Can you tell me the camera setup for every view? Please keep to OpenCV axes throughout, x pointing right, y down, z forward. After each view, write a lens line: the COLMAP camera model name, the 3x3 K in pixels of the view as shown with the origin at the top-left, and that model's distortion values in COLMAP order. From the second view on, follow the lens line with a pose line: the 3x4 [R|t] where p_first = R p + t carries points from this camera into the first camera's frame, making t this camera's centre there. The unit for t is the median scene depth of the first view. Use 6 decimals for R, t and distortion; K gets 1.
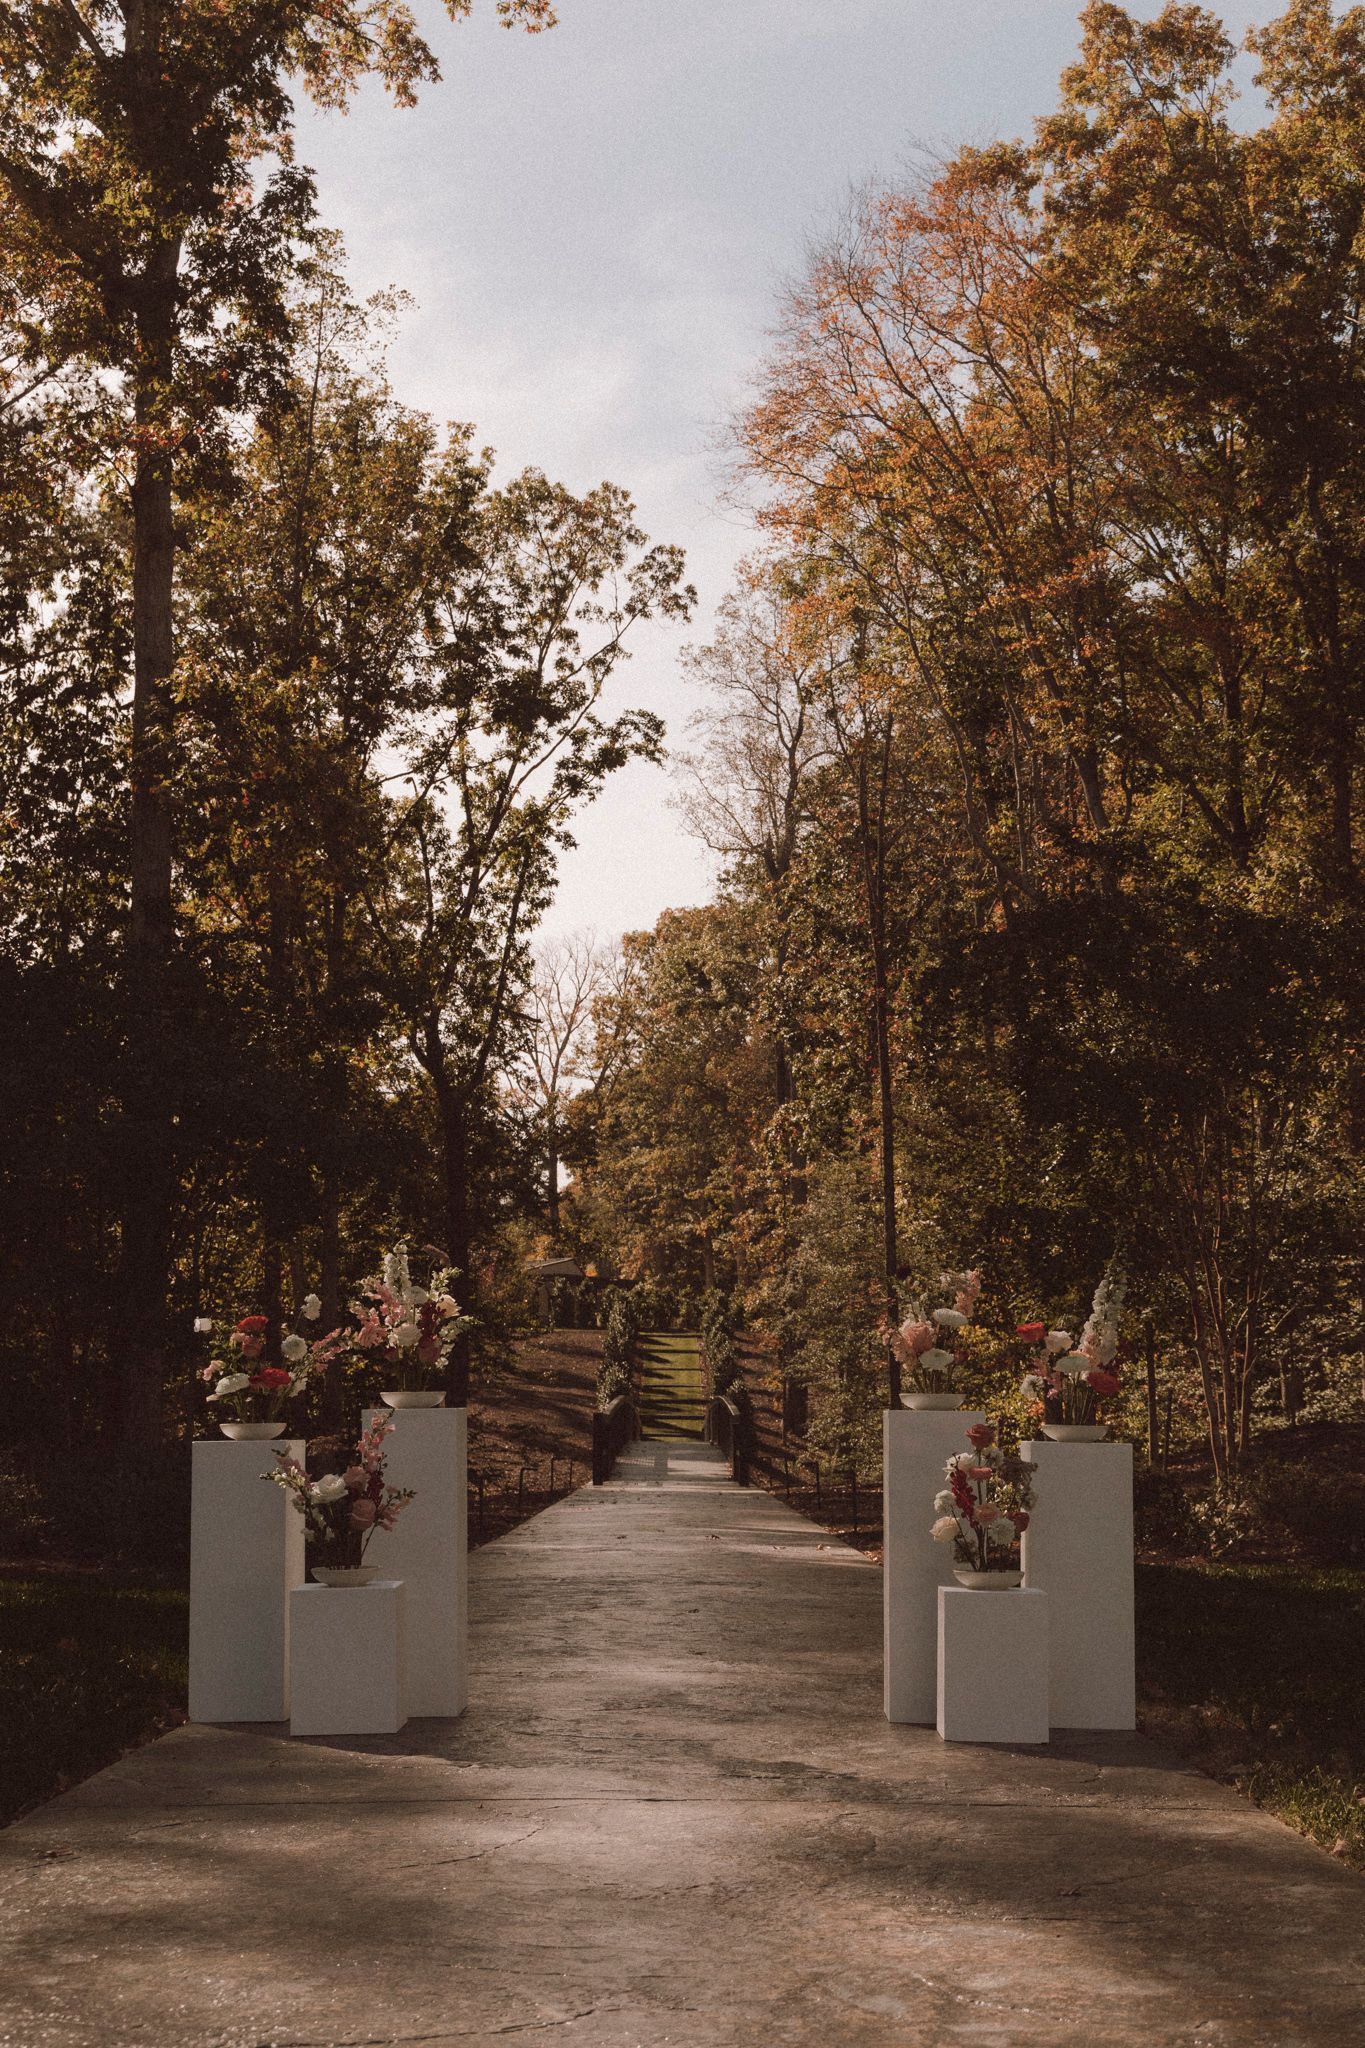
lens RADIAL K [[2791.2, 0, 682.5], [0, 2791.2, 1024.0], [0, 0, 1]] dist [0.009902, 0.055986]
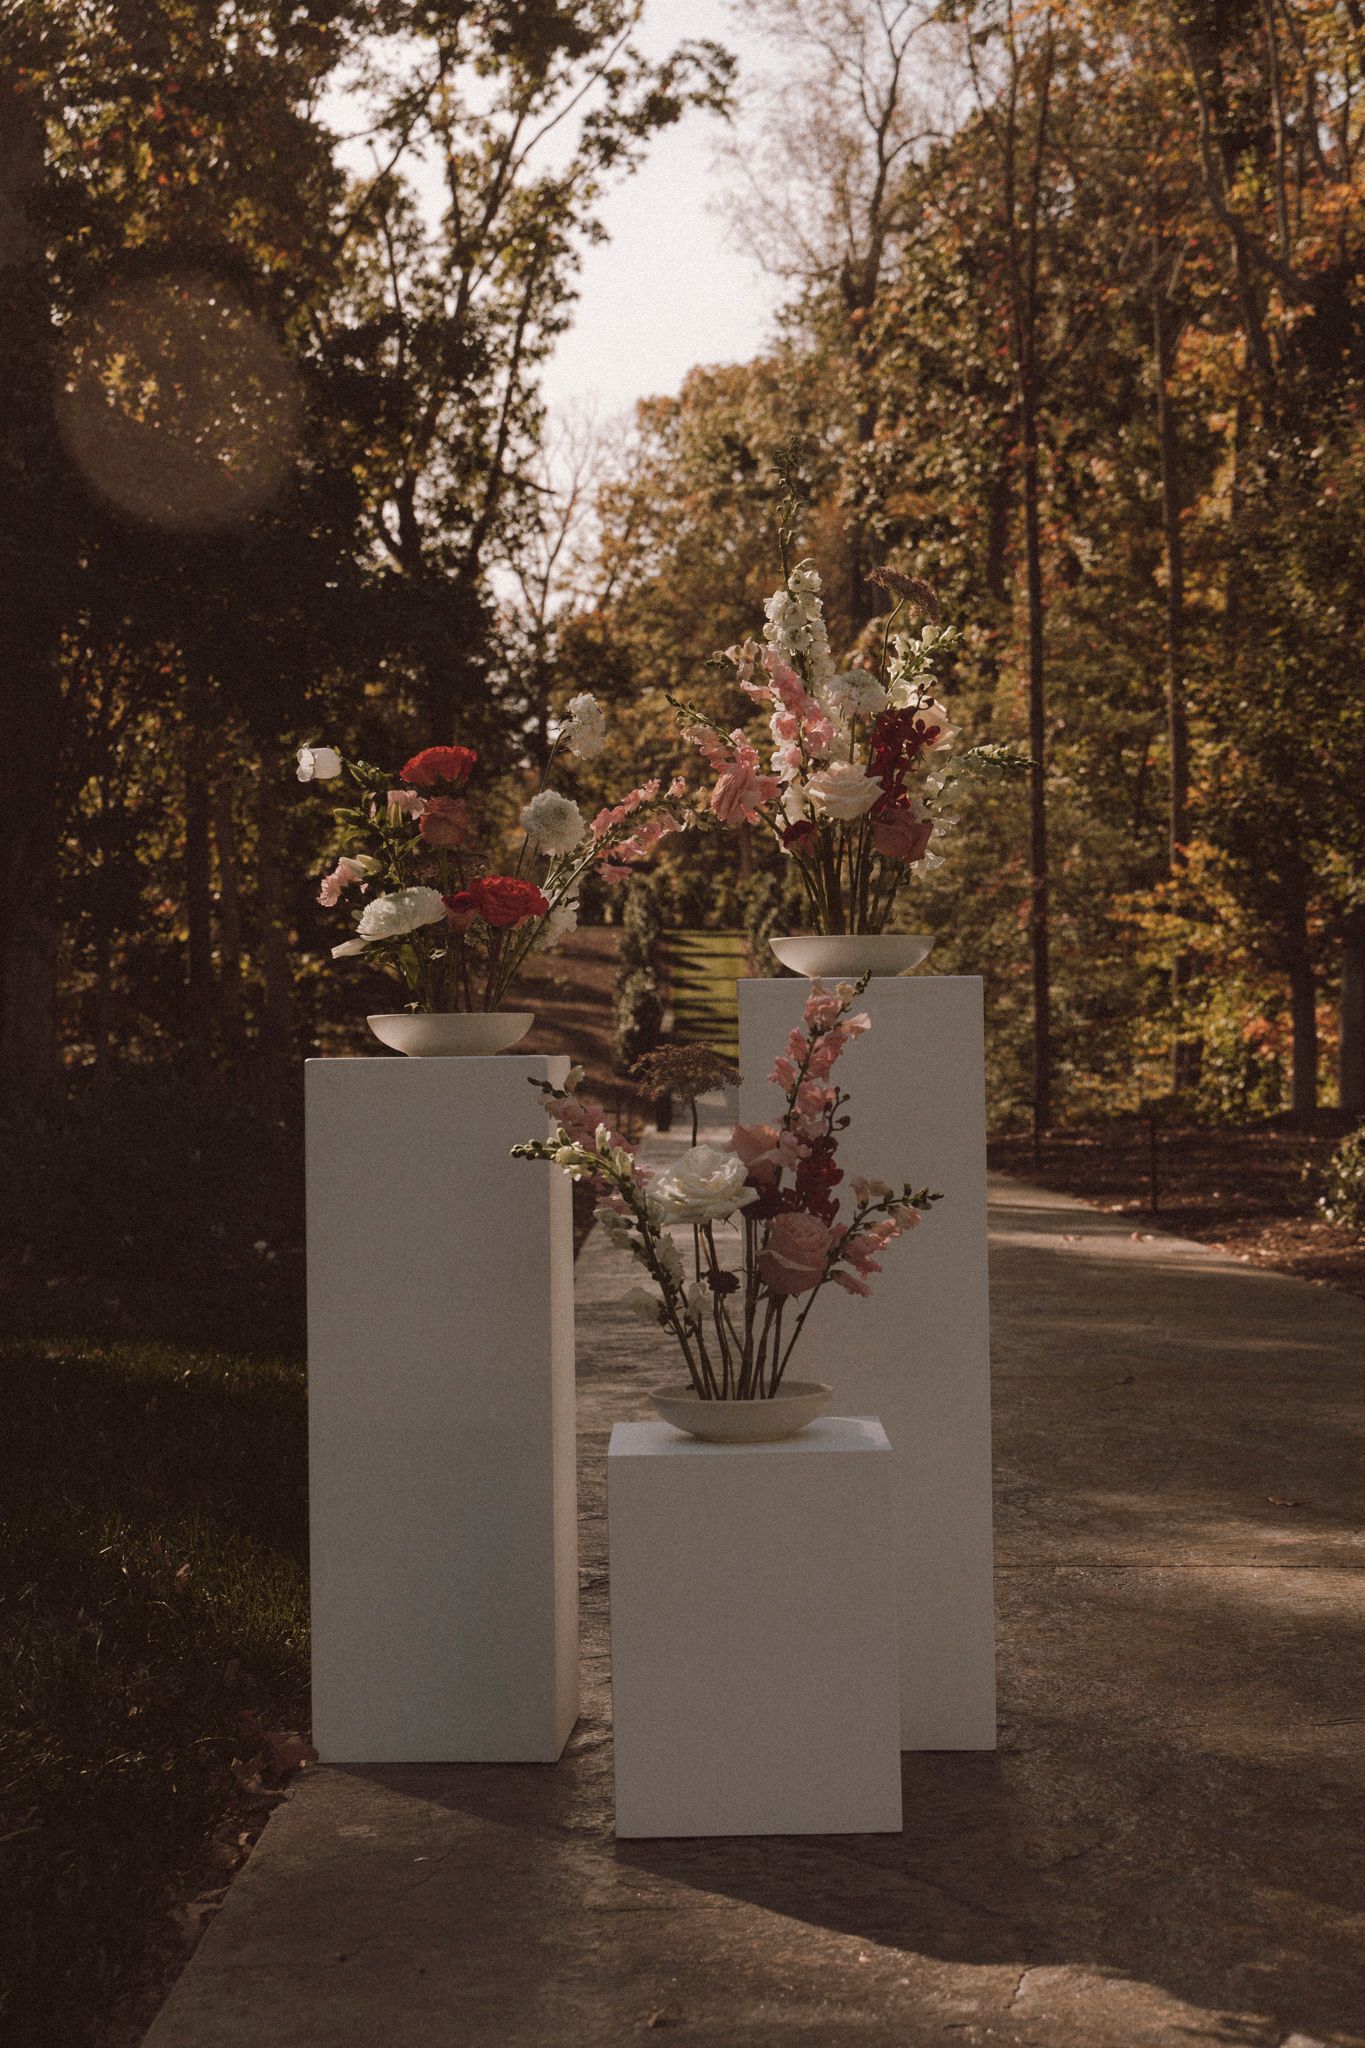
lens RADIAL K [[3452.3, 0, 682.5], [0, 3452.3, 1024.0], [0, 0, 1]] dist [0.015703, 0.188614]
pose [[0.999973, 0.001472, 0.007170, -0.024401], [-0.002417, 0.991034, 0.133588, 0.015514], [-0.006909, -0.133602, 0.991011, 0.101135]]
